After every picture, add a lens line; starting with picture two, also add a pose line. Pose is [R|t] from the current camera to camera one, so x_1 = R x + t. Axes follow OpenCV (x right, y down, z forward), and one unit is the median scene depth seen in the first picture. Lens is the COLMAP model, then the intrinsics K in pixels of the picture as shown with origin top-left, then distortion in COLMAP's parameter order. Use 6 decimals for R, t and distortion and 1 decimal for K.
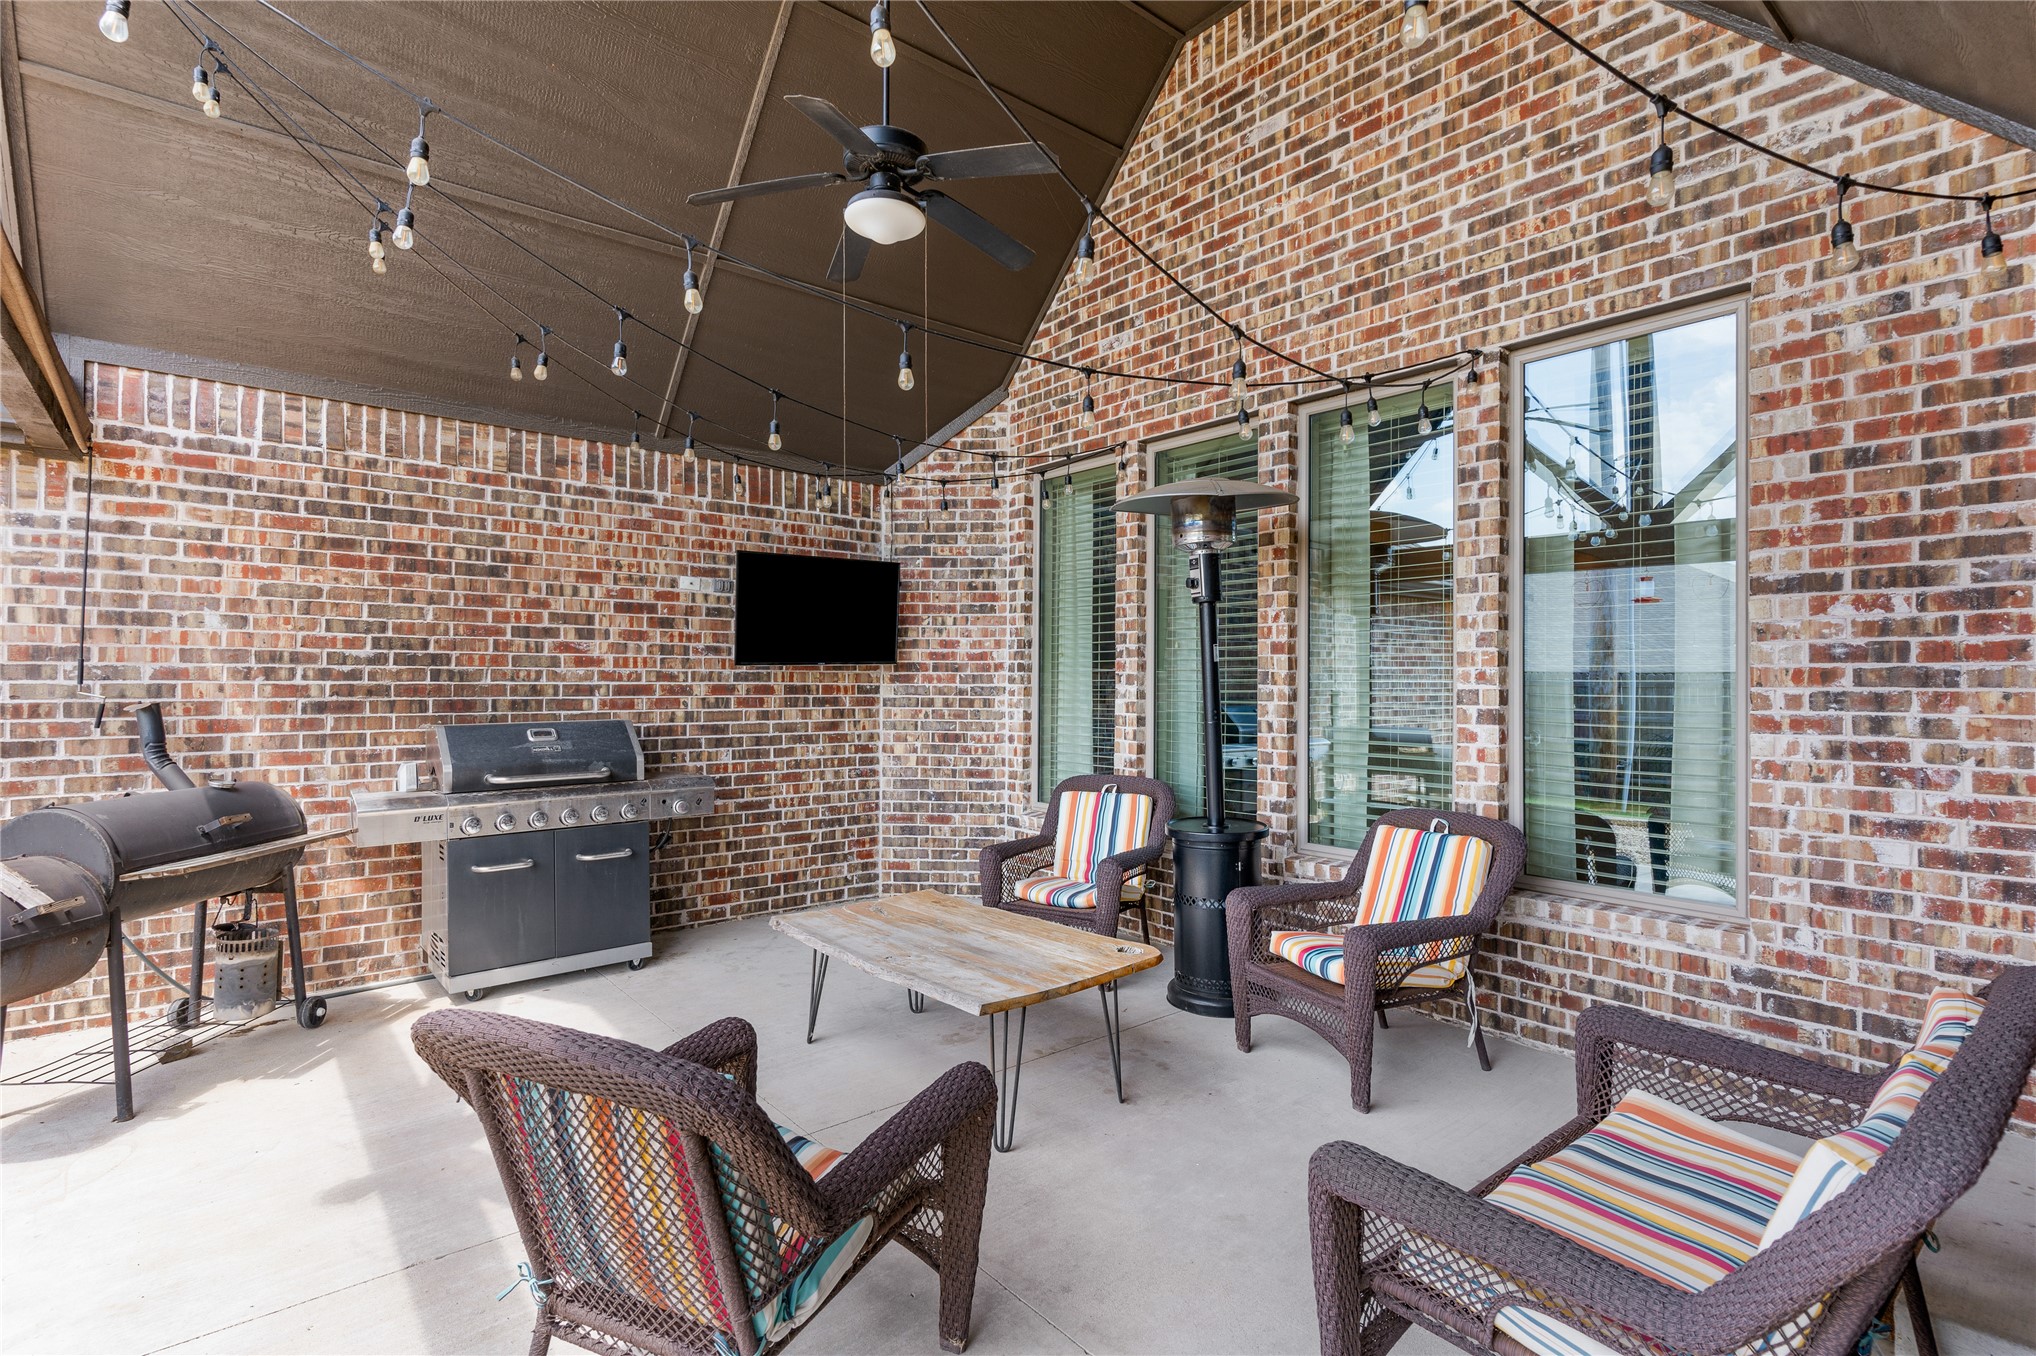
lens RADIAL K [[970.3, 0, 1004.6], [0, 970.3, 671.4], [0, 0, 1]] dist [0.002090, 0.000489]
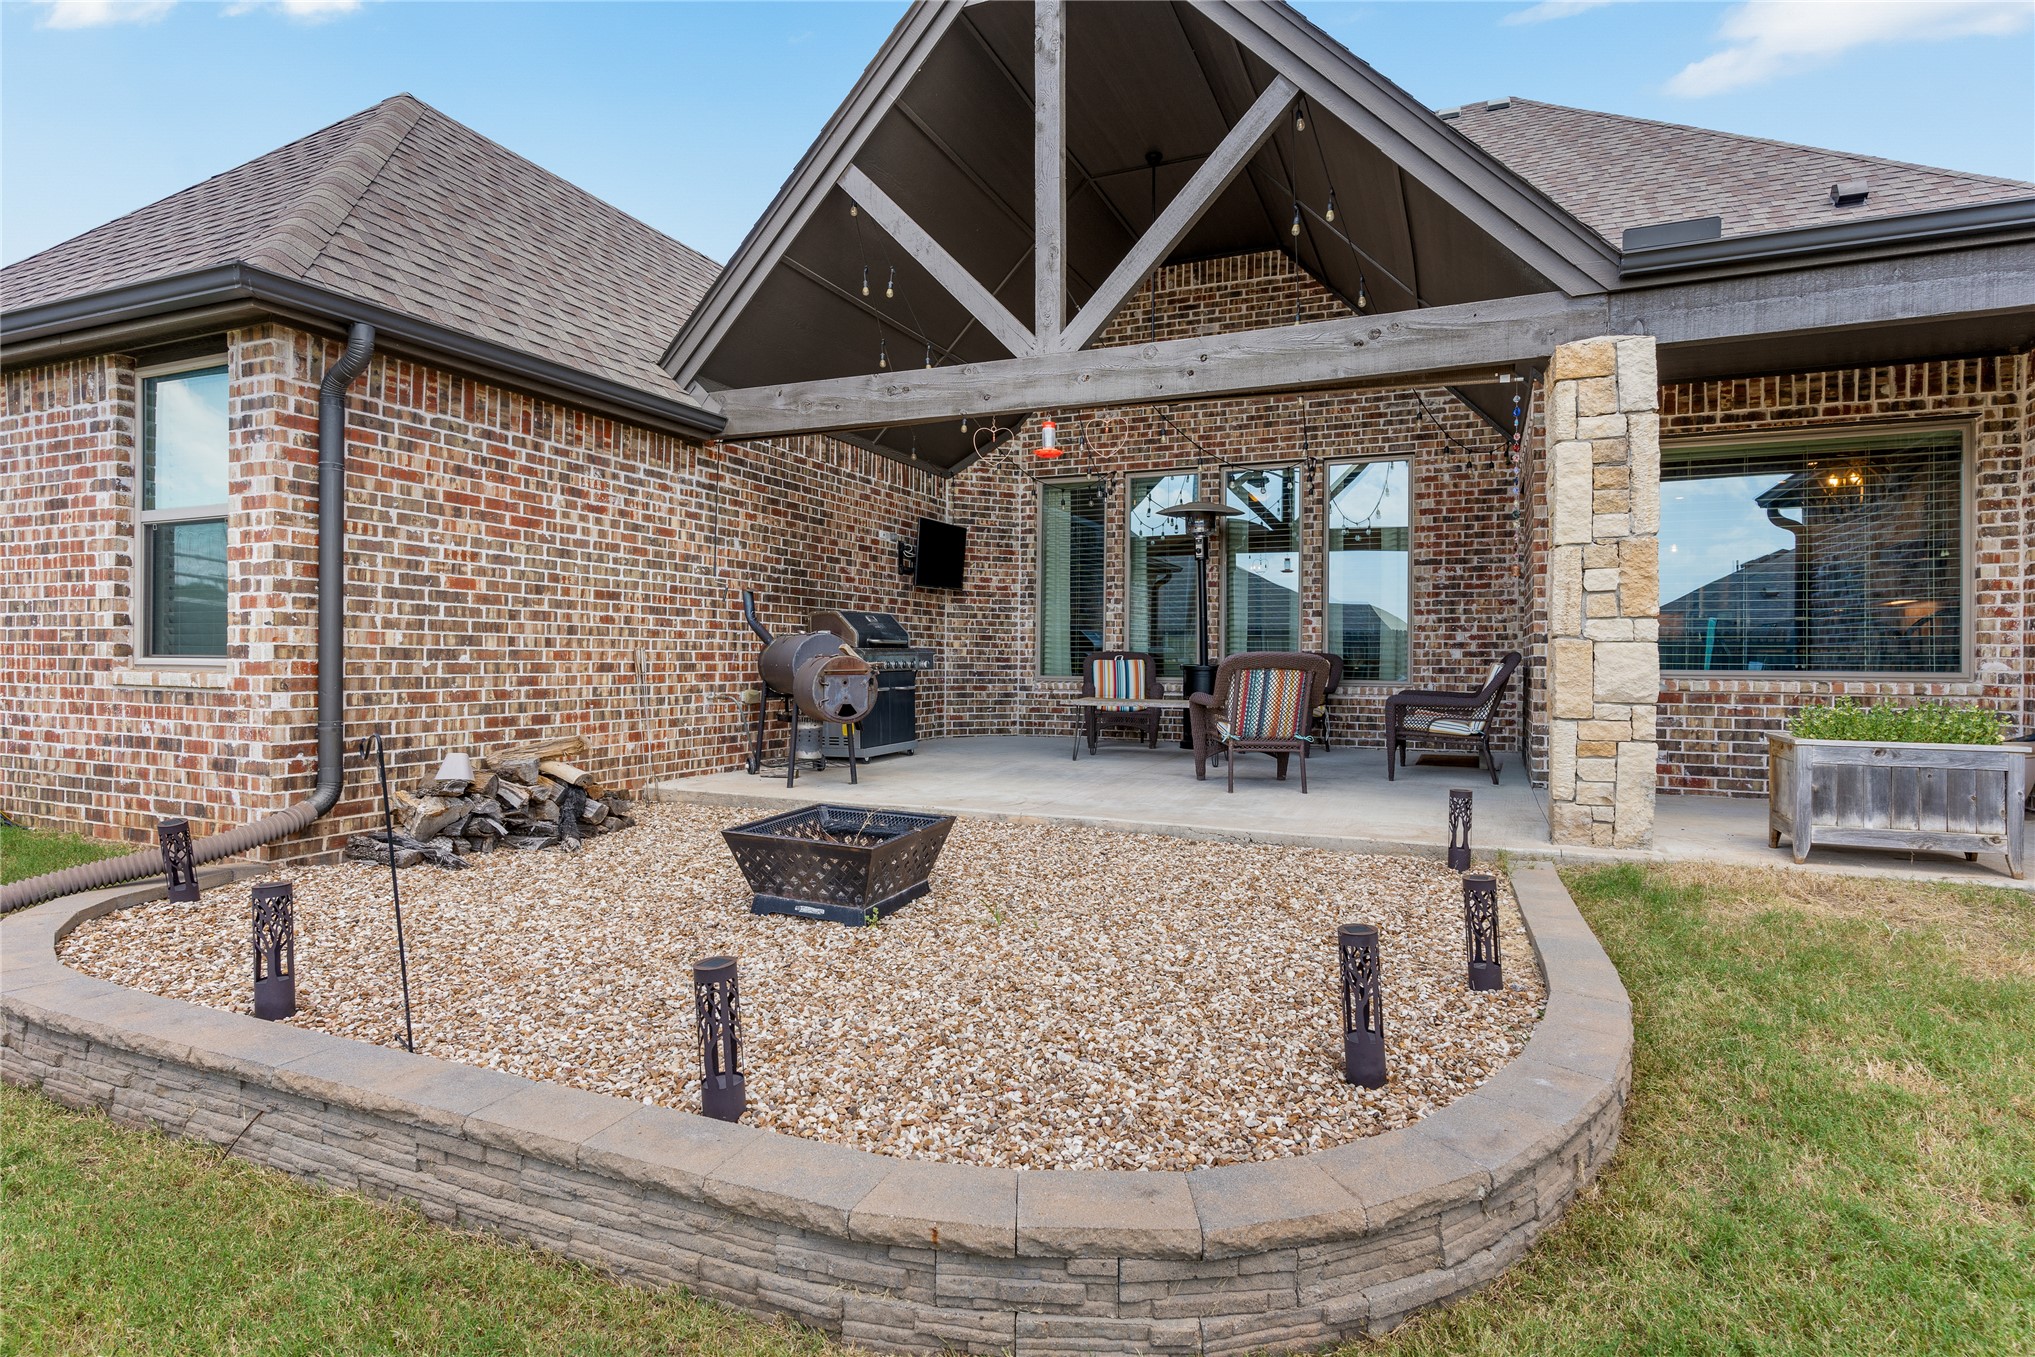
lens RADIAL K [[1064.8, 0, 988.1], [0, 1064.8, 647.5], [0, 0, 1]] dist [0.003073, 0.000982]
pose [[0.892365, 0.009268, 0.451218, -1.193020], [-0.009749, 0.999952, -0.001259, 0.121107], [-0.451208, -0.003275, 0.892413, -0.821306]]
